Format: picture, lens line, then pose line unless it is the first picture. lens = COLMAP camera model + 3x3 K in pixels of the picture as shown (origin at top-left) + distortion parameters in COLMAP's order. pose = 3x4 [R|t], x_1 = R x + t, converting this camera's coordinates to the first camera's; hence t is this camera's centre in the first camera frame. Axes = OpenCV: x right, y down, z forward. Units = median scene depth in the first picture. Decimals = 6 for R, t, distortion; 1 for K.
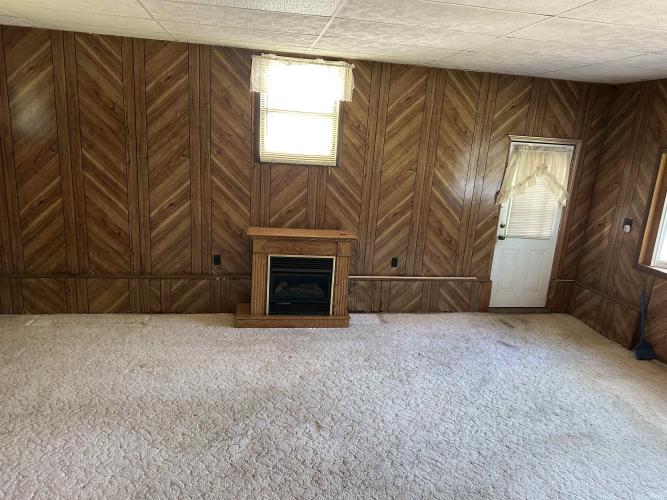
lens RADIAL K [[465.8, 0, 337.7], [0, 465.8, 249.4], [0, 0, 1]] dist [0.101234, -0.142634]
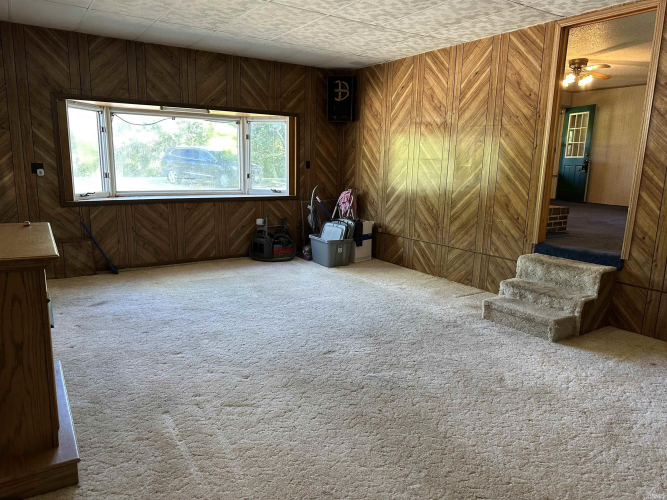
lens RADIAL K [[465.8, 0, 337.7], [0, 465.8, 249.4], [0, 0, 1]] dist [0.101234, -0.142634]
pose [[-0.408549, -0.239615, 0.880723, -0.667254], [0.164103, 0.929918, 0.329124, -0.136082], [-0.897863, 0.278993, -0.340596, 0.917731]]
